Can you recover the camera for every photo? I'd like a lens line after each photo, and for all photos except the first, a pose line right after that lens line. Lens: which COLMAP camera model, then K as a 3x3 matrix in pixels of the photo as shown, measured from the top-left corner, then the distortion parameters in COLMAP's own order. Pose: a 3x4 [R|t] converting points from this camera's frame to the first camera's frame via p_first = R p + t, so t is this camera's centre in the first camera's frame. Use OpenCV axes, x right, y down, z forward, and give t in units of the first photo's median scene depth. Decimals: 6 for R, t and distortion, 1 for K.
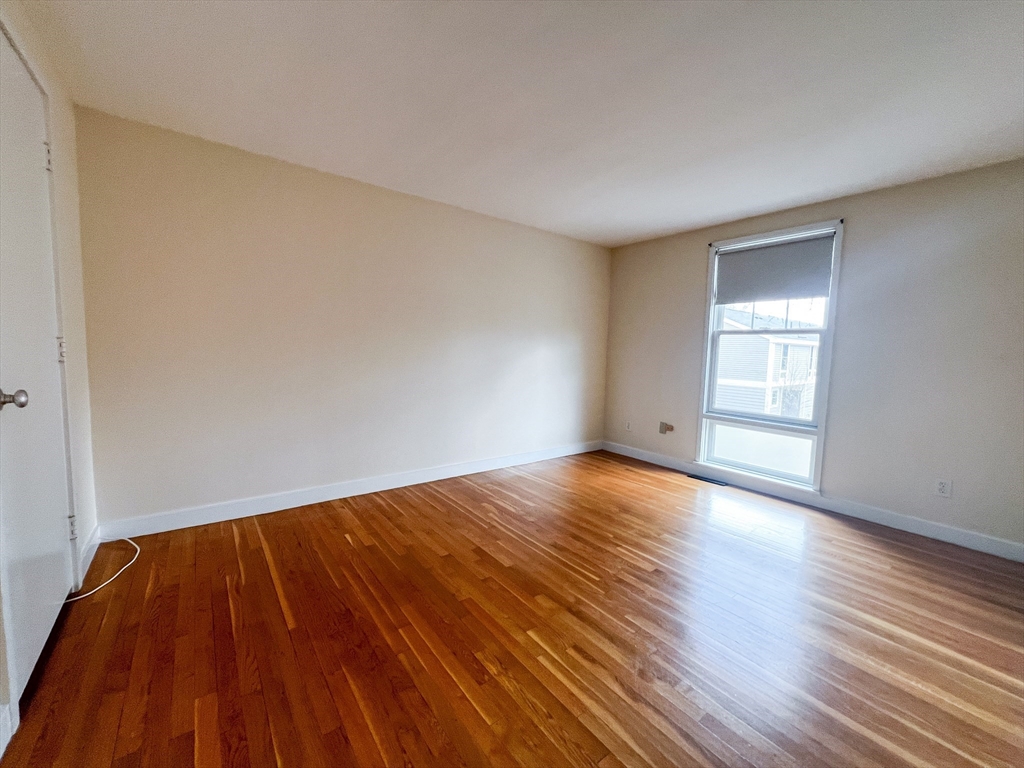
lens RADIAL K [[412.7, 0, 512.0], [0, 412.7, 379.4], [0, 0, 1]] dist [0.000604, 0.000118]
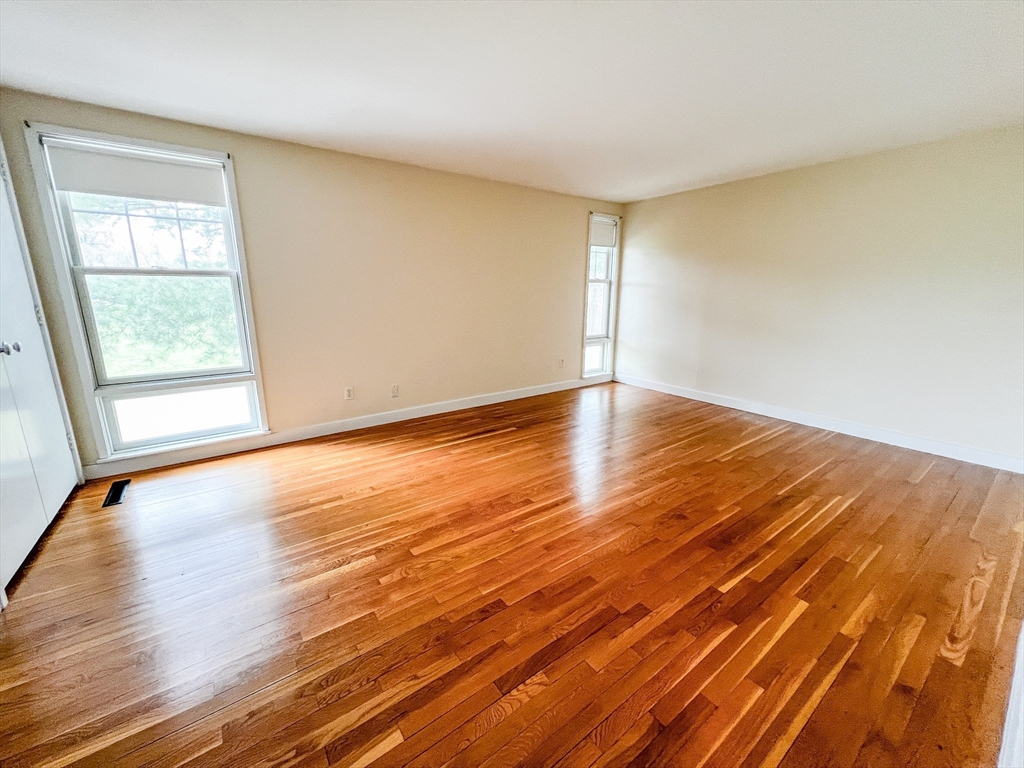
lens RADIAL K [[408.8, 0, 510.3], [0, 408.8, 382.4], [0, 0, 1]] dist [0.000550, 0.000168]
pose [[0.024314, -0.234667, 0.971772, -0.221340], [0.083204, 0.969161, 0.231955, -0.037629], [-0.996236, 0.075216, 0.043089, 0.330238]]
